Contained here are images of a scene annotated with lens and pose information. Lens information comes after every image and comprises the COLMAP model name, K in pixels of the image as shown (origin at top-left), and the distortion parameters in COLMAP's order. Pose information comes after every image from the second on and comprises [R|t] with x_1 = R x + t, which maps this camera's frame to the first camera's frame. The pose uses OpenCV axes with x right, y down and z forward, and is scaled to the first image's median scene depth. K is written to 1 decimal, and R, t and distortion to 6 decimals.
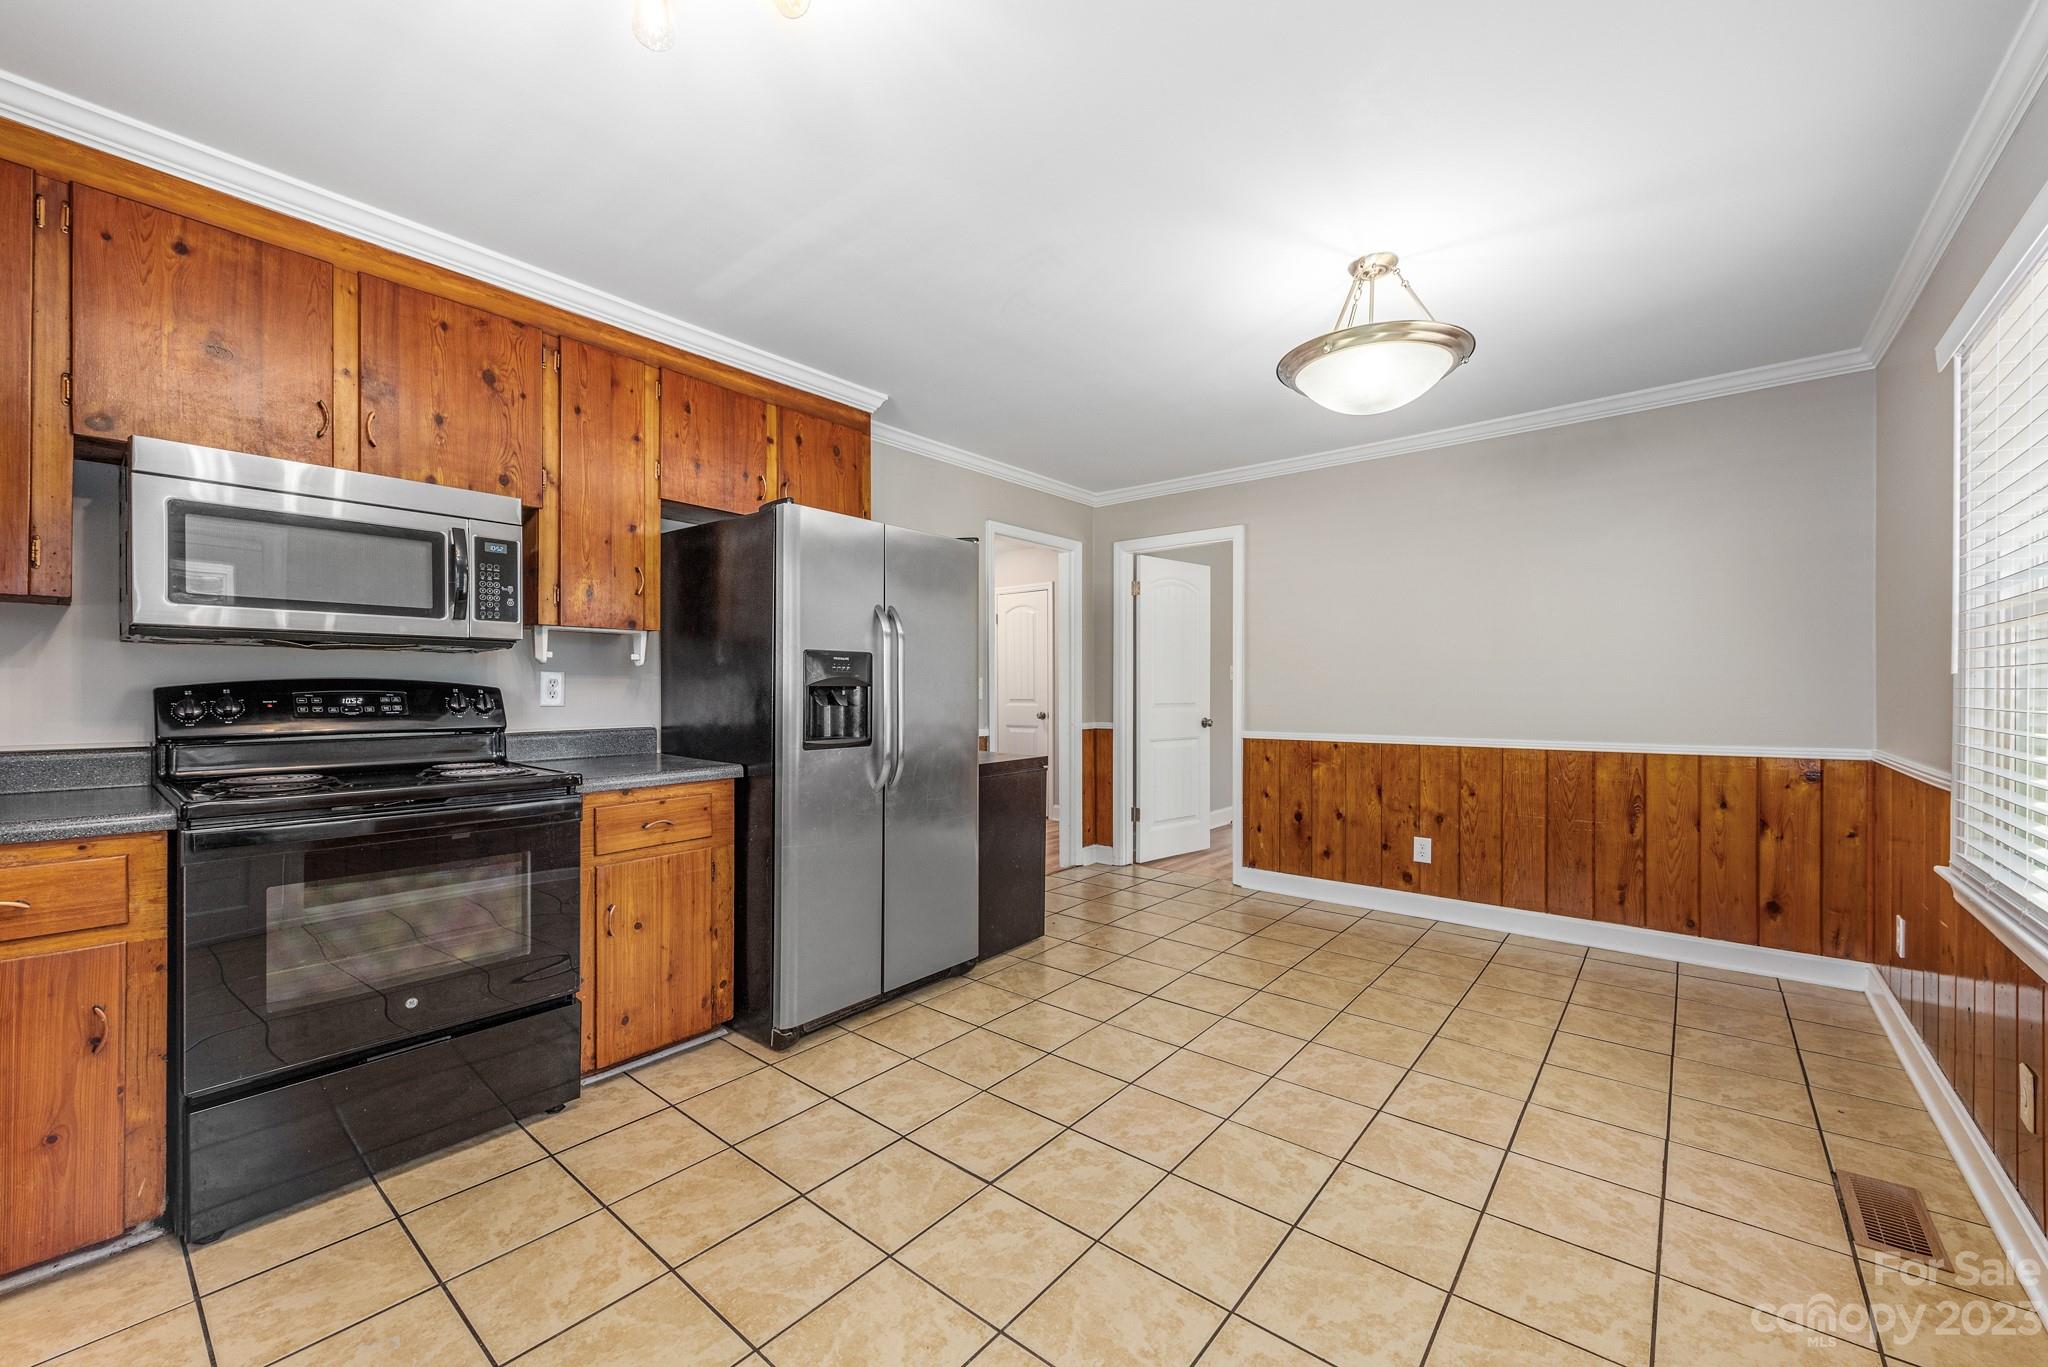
lens RADIAL K [[804.2, 0, 1031.2], [0, 804.2, 695.2], [0, 0, 1]] dist [0.008785, -0.000405]
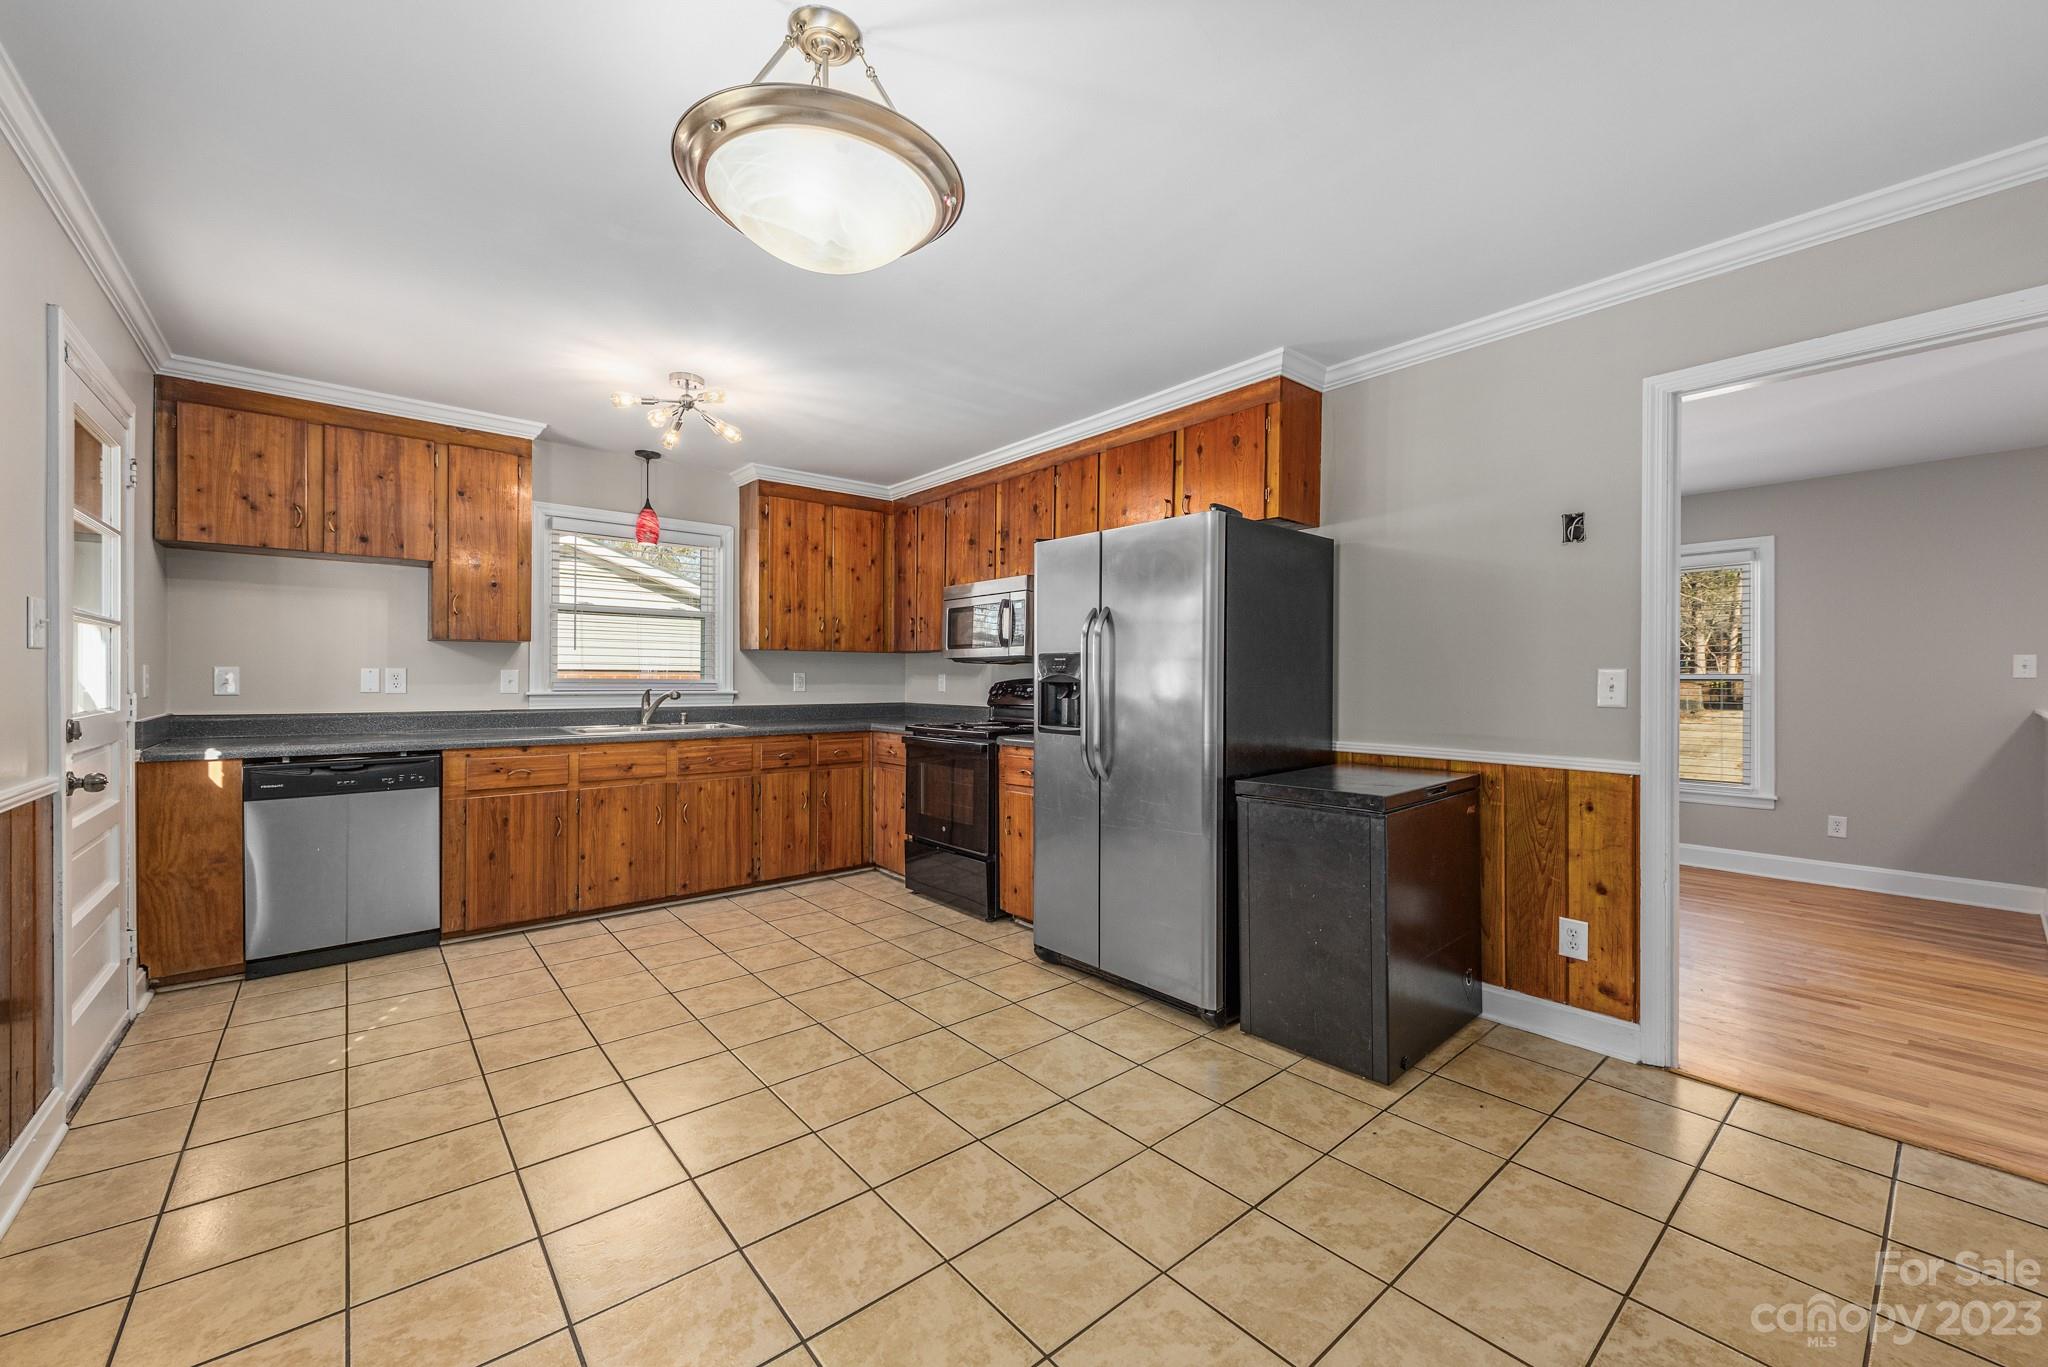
lens RADIAL K [[800.5, 0, 1034.9], [0, 800.5, 682.1], [0, 0, 1]] dist [0.013814, -0.004698]
pose [[-0.174815, 0.000020, -0.984601, 0.938843], [-0.011859, 0.999927, 0.002126, -0.013333], [0.984530, 0.012048, -0.174802, 1.166474]]
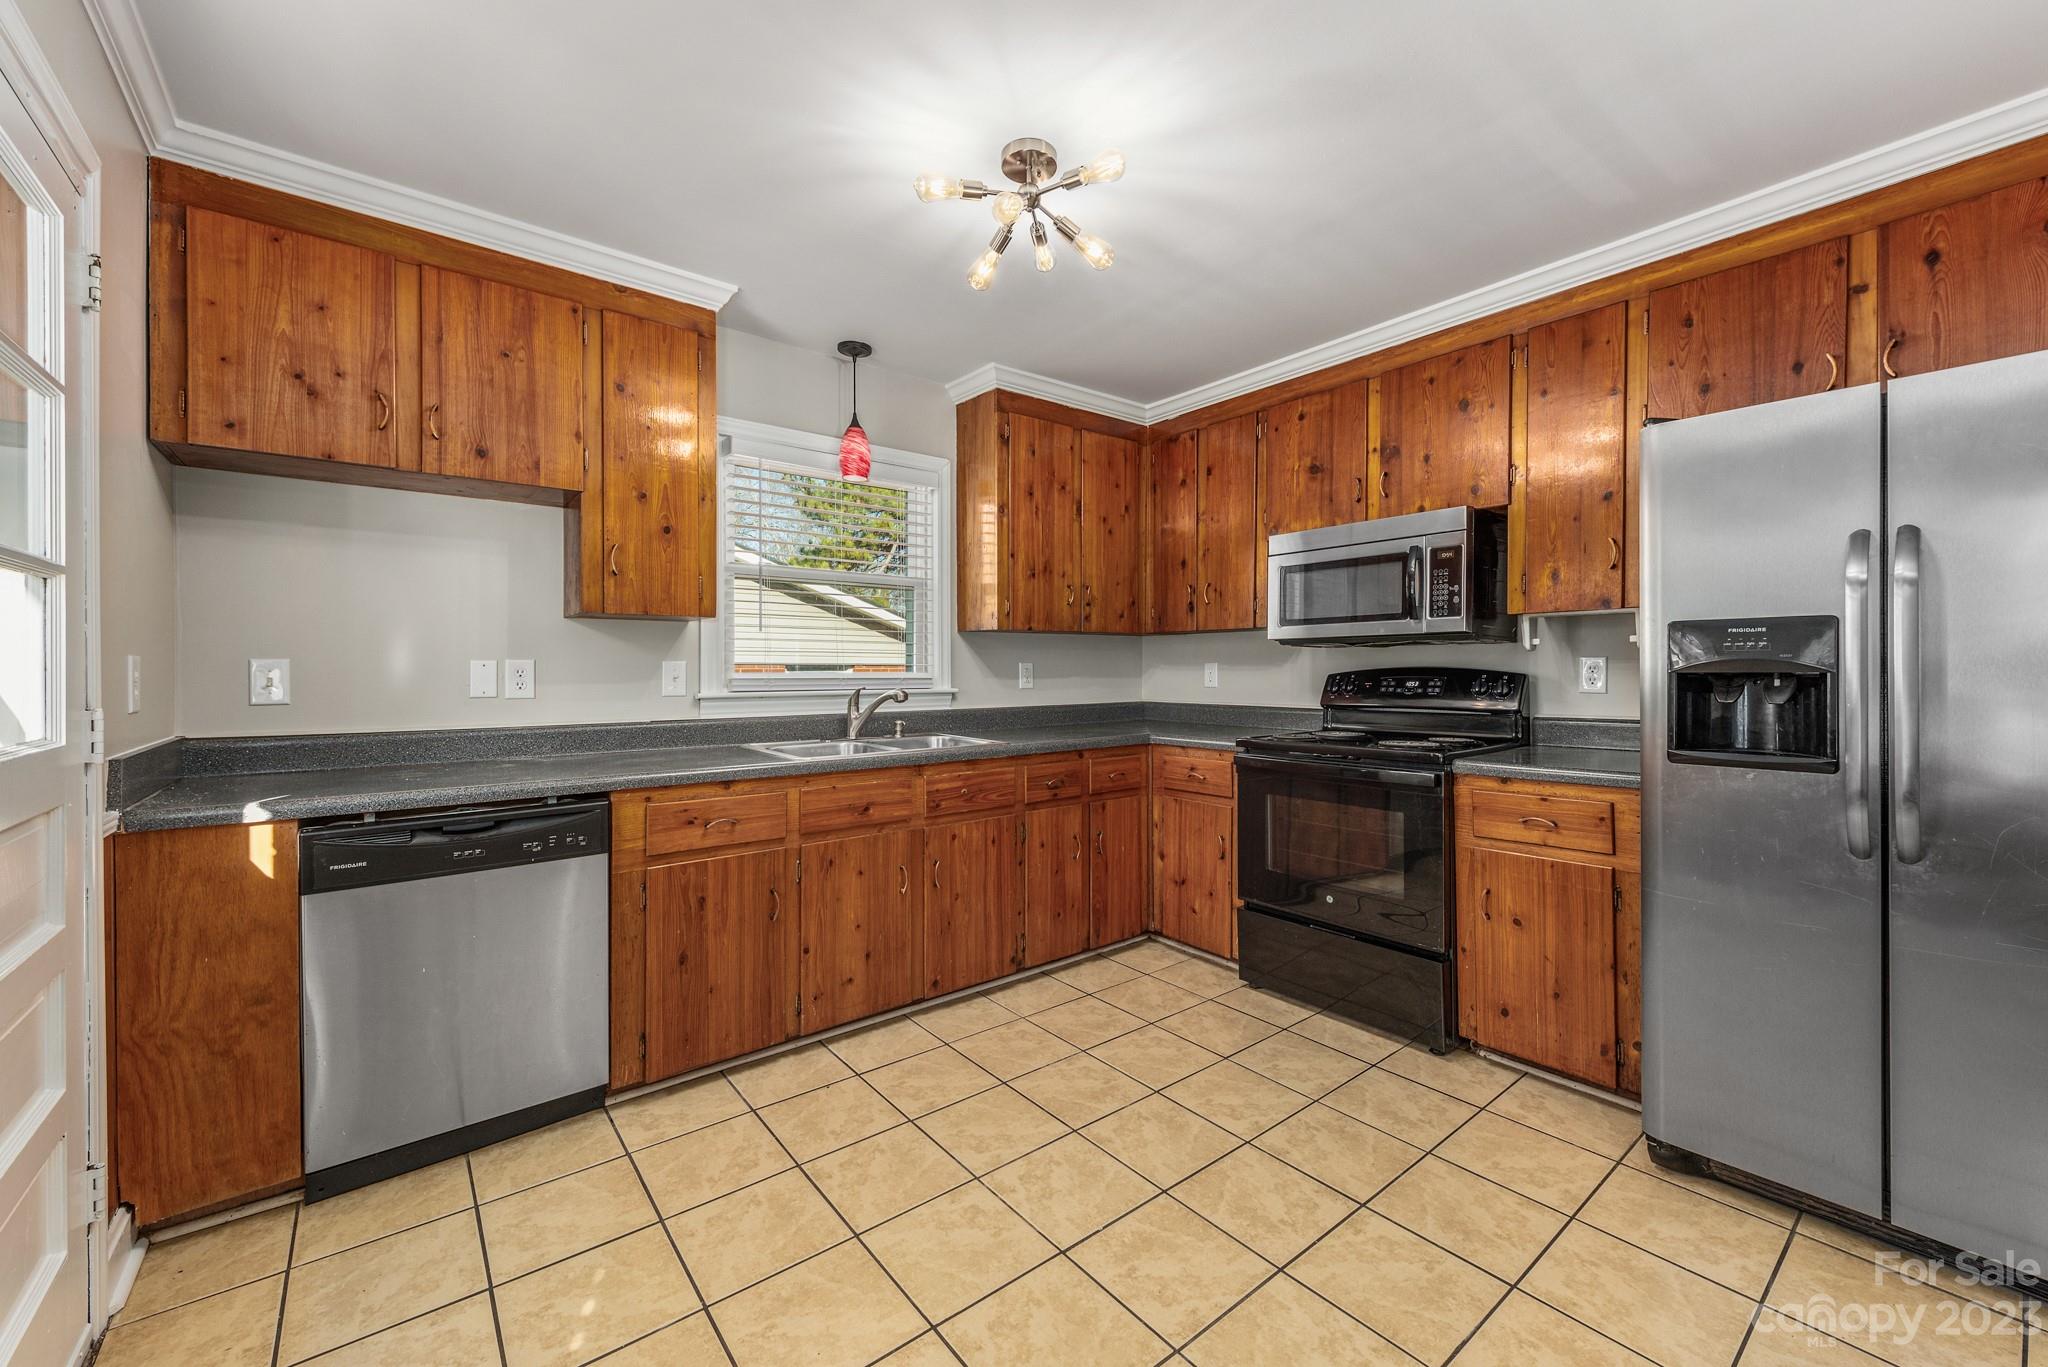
lens RADIAL K [[810.2, 0, 1032.0], [0, 810.2, 670.1], [0, 0, 1]] dist [0.014315, -0.005045]
pose [[-0.207586, -0.002099, -0.978215, 0.525487], [-0.003365, 0.999993, -0.001431, -0.010259], [0.978211, 0.002995, -0.207592, 0.570347]]
